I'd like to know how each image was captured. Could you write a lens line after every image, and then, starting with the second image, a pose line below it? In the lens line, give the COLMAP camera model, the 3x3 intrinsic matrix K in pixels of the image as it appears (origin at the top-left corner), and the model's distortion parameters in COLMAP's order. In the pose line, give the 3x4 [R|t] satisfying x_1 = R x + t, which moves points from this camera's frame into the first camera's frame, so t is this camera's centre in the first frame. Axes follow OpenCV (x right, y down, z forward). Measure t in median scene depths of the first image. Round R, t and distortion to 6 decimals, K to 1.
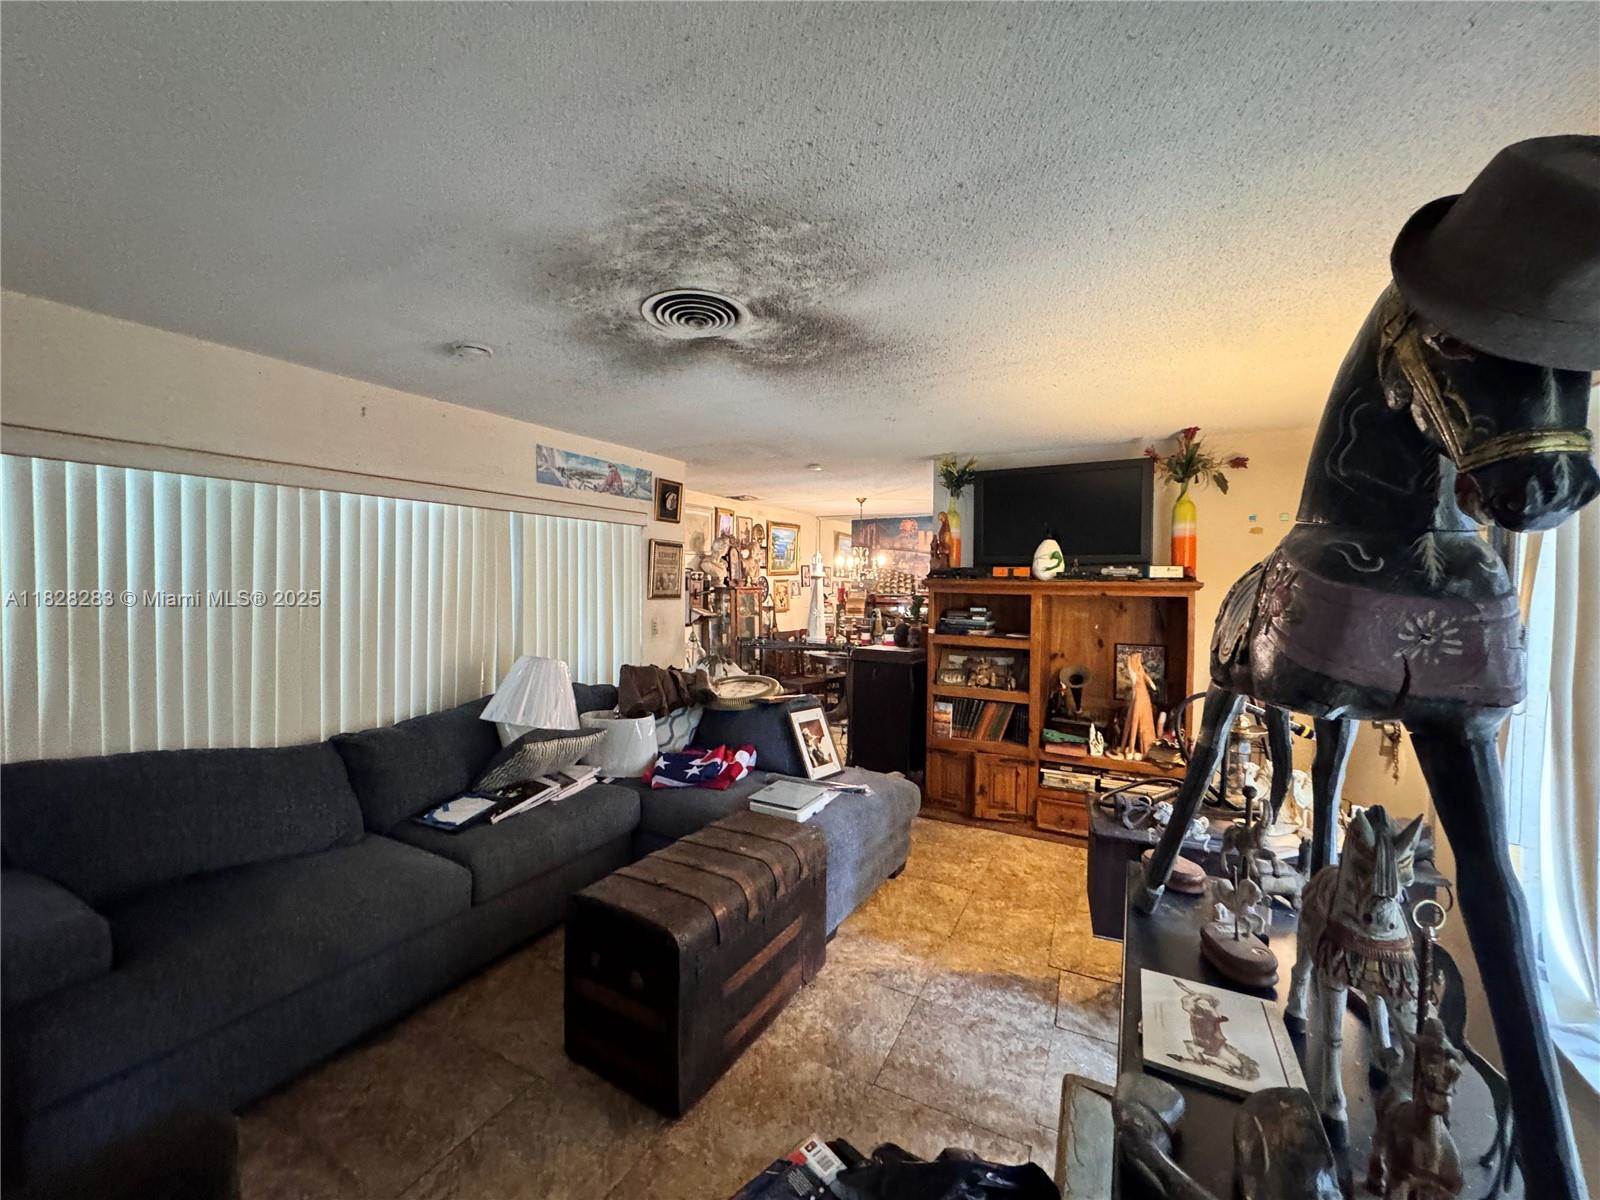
lens RADIAL K [[636.7, 0, 796.1], [0, 636.7, 597.4], [0, 0, 1]] dist [-0.004537, 0.000724]
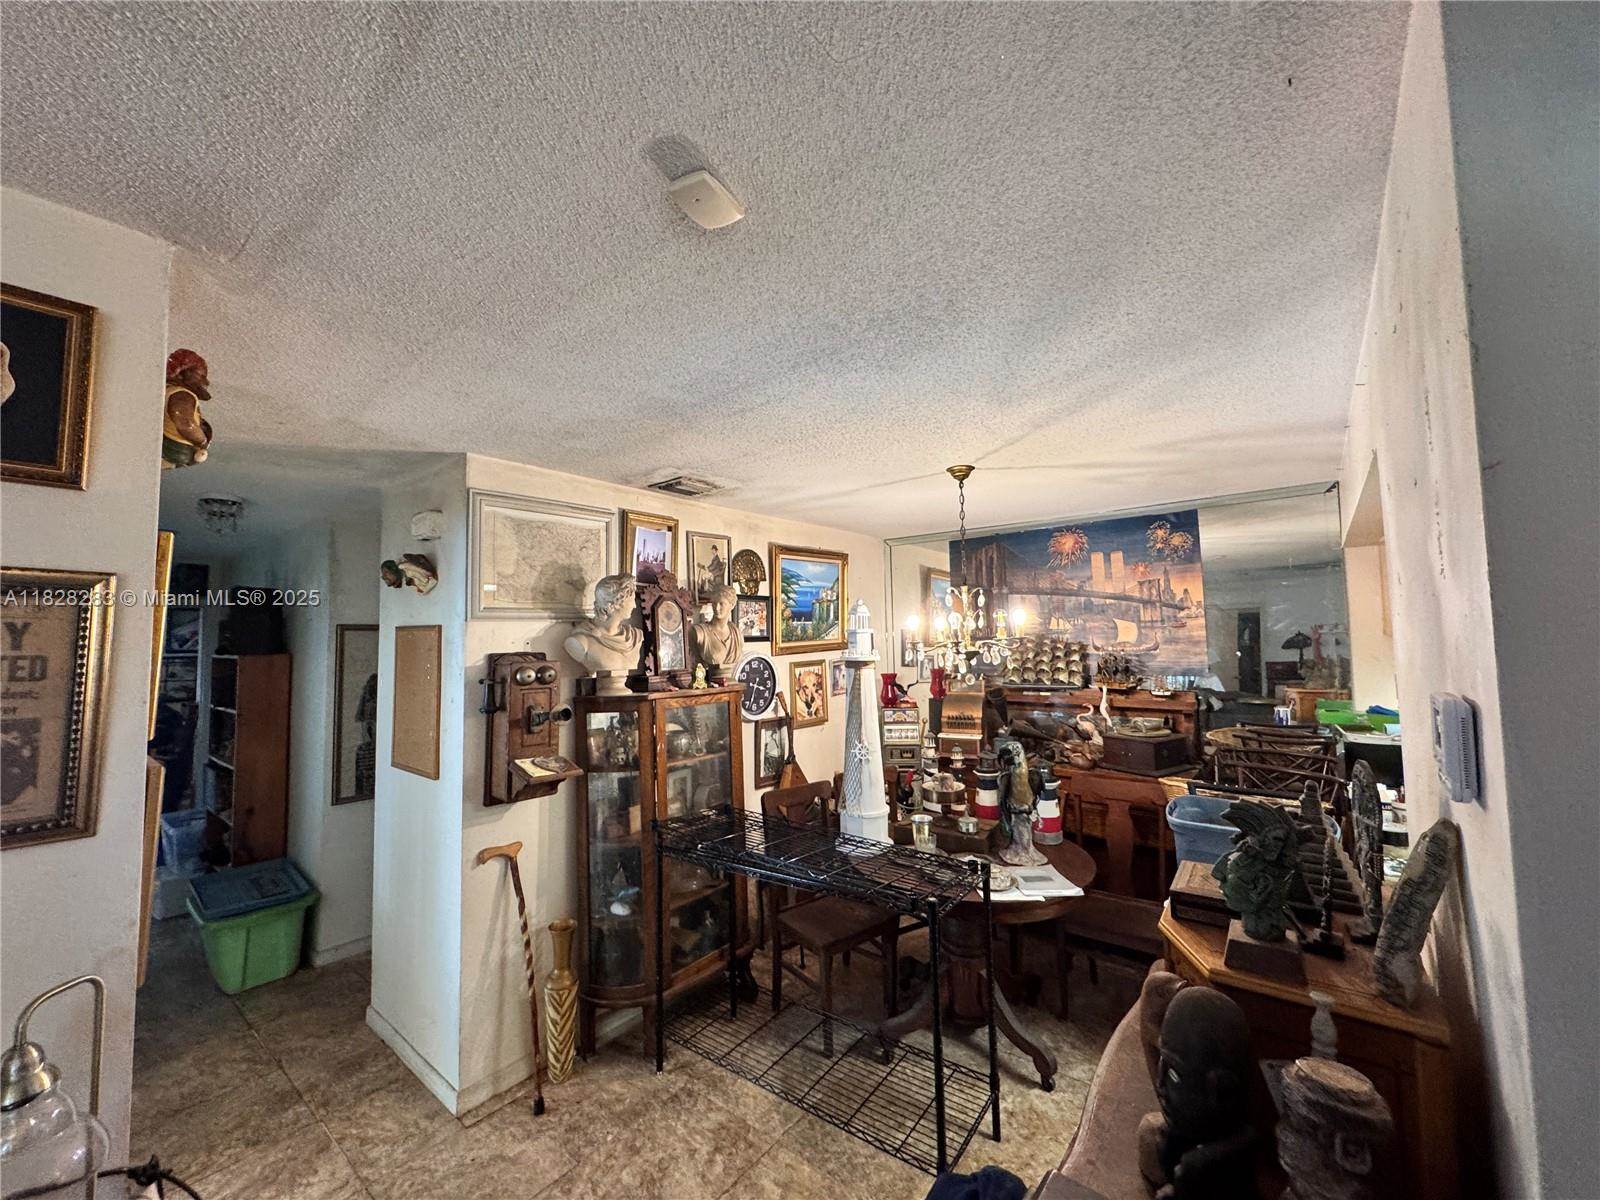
lens RADIAL K [[636.7, 0, 793.2], [0, 636.7, 595.2], [0, 0, 1]] dist [-0.004537, 0.000724]
pose [[0.983596, -0.037094, -0.176533, 0.099953], [0.020514, 0.995281, -0.094837, -0.057336], [0.179217, 0.089660, 0.979715, 0.891896]]
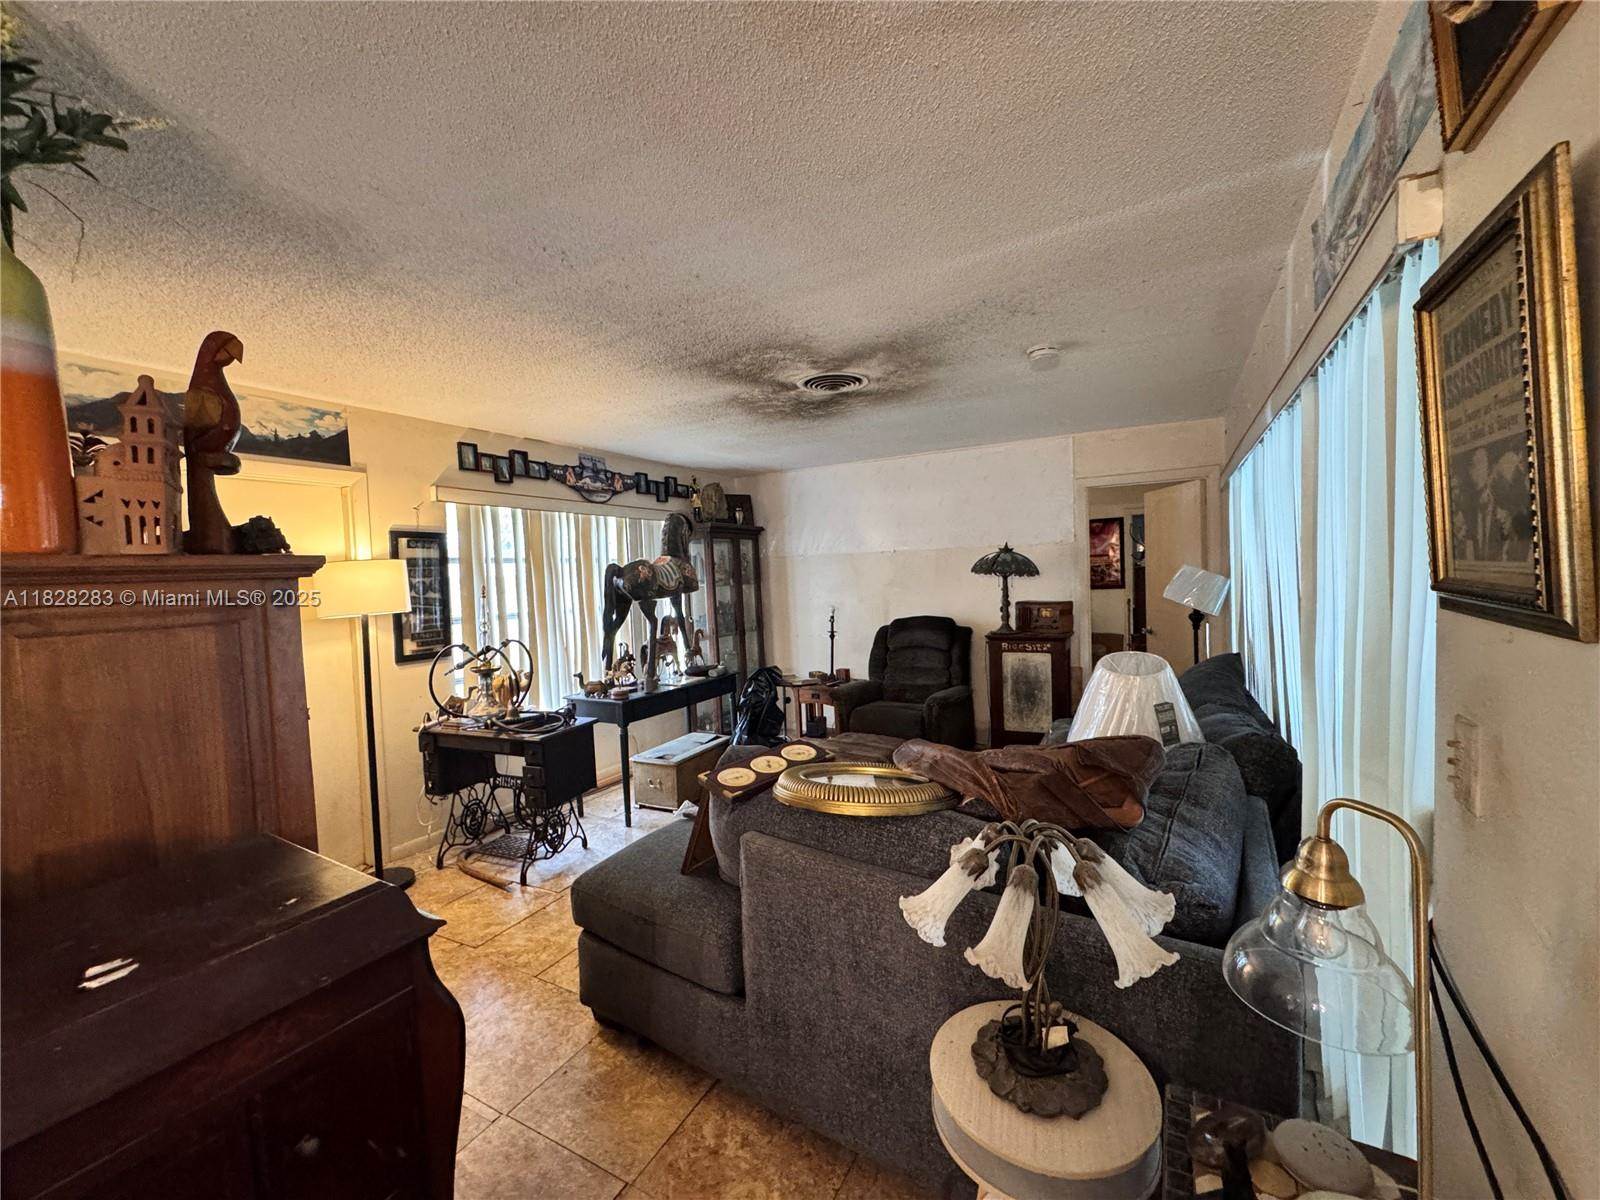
lens RADIAL K [[636.7, 0, 793.4], [0, 636.7, 592.4], [0, 0, 1]] dist [-0.004537, 0.000724]
pose [[-0.999258, 0.028407, 0.026026, -0.041465], [0.029820, 0.998007, 0.055617, -0.017882], [-0.024394, 0.056352, -0.998113, 1.189050]]
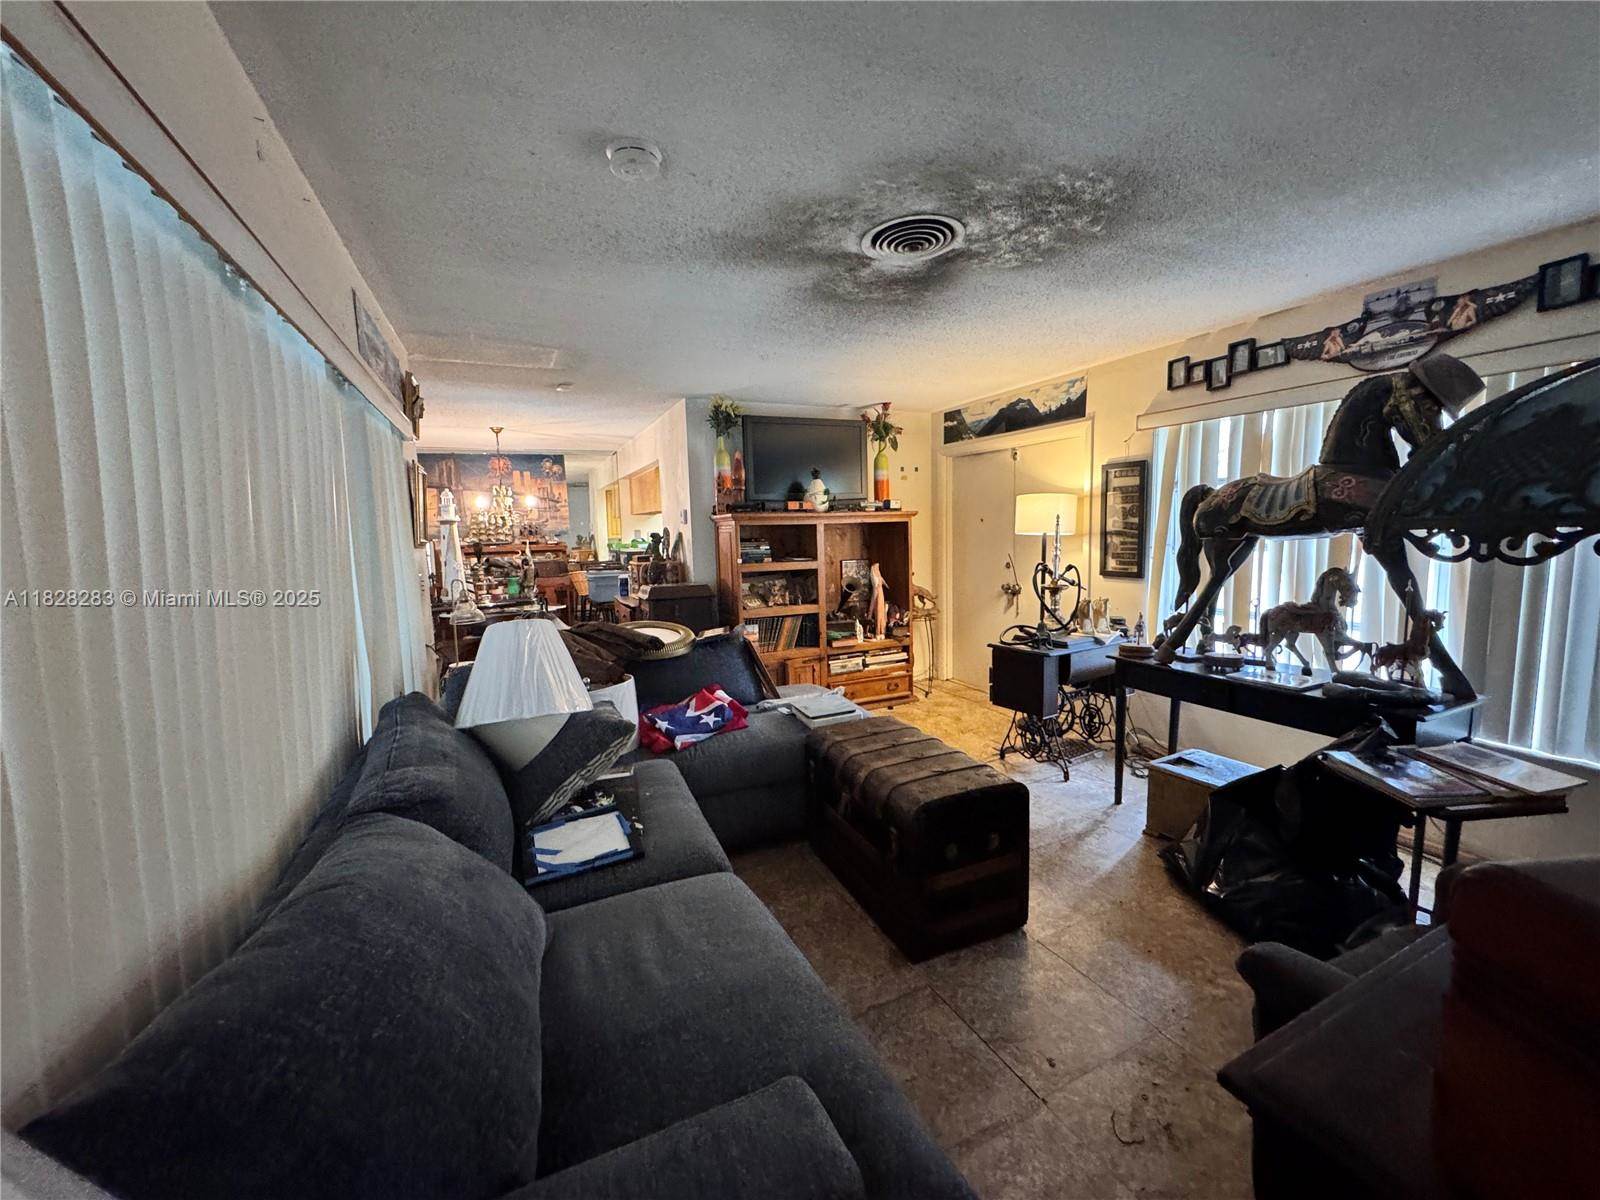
lens RADIAL K [[636.7, 0, 803.7], [0, 636.7, 595.1], [0, 0, 1]] dist [-0.004537, 0.000724]
pose [[0.593271, -0.109480, 0.797523, -0.543322], [0.054135, 0.993892, 0.096165, 0.011127], [-0.803180, -0.013878, 0.595574, 0.242507]]
